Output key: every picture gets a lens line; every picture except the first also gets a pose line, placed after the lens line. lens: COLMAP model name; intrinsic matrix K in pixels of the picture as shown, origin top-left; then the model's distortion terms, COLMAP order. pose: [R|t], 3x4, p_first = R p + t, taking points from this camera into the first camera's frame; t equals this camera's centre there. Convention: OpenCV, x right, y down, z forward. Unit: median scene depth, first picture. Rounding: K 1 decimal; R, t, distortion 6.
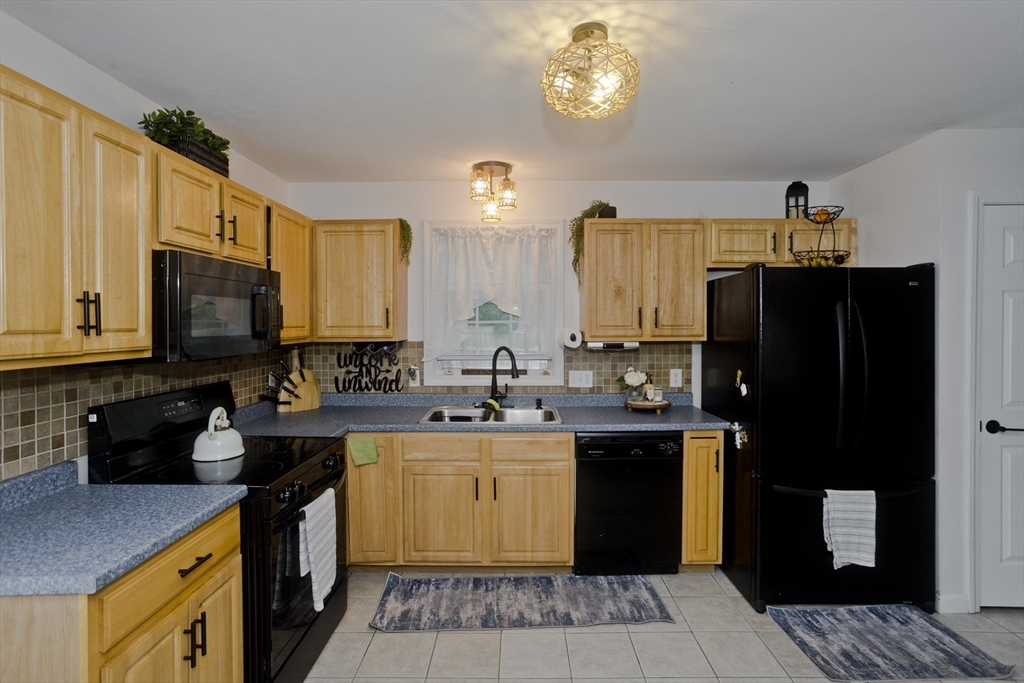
lens RADIAL K [[502.6, 0, 511.9], [0, 502.6, 335.3], [0, 0, 1]] dist [-0.044379, 0.032679]
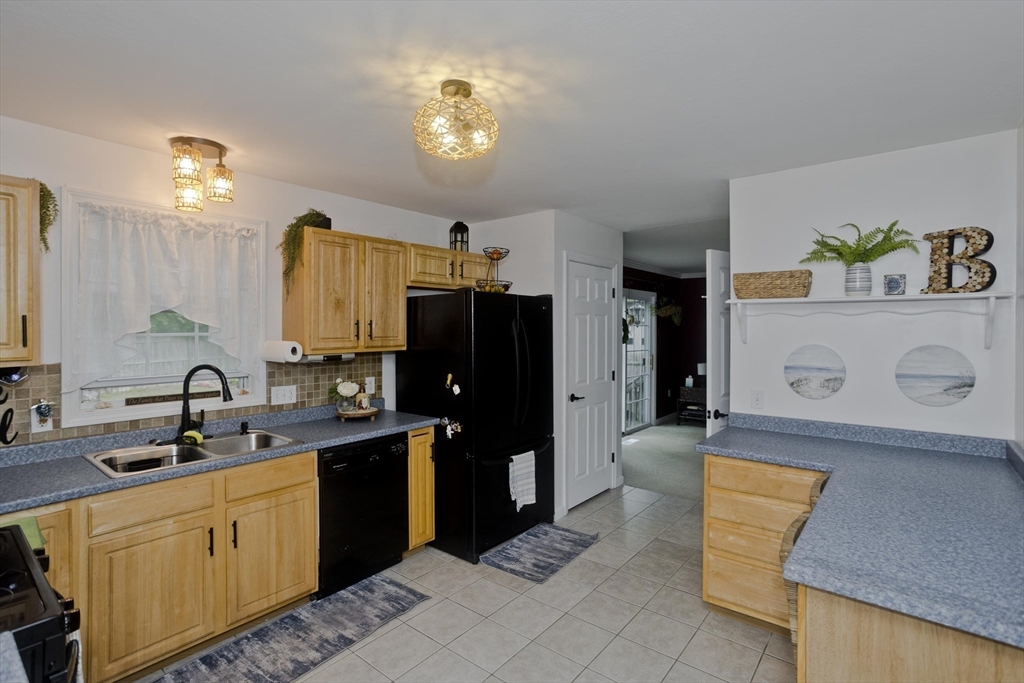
lens RADIAL K [[502.6, 0, 511.9], [0, 502.6, 335.3], [0, 0, 1]] dist [-0.044379, 0.032679]
pose [[0.621559, -0.008573, 0.783320, -0.358265], [0.016851, 0.999855, -0.002429, -0.015993], [-0.783186, 0.014710, 0.621614, 0.104922]]
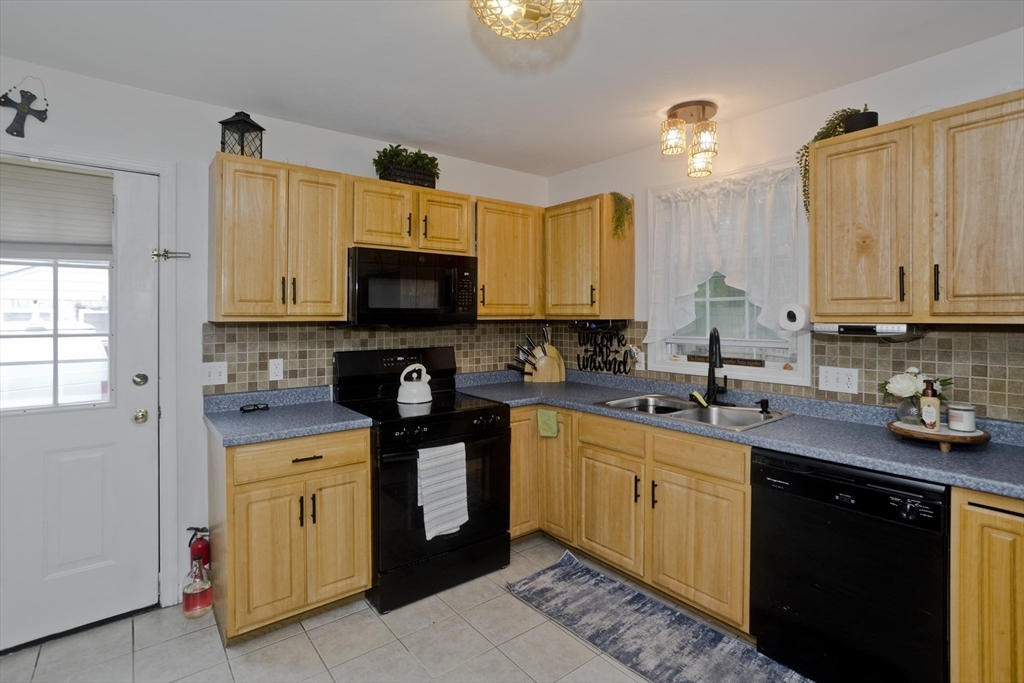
lens RADIAL K [[507.3, 0, 514.0], [0, 507.3, 321.5], [0, 0, 1]] dist [-0.047029, 0.034628]
pose [[0.620670, 0.011634, -0.783986, 0.436787], [-0.022047, 0.999754, -0.002618, 0.022125], [0.783762, 0.018910, 0.620774, 0.263714]]
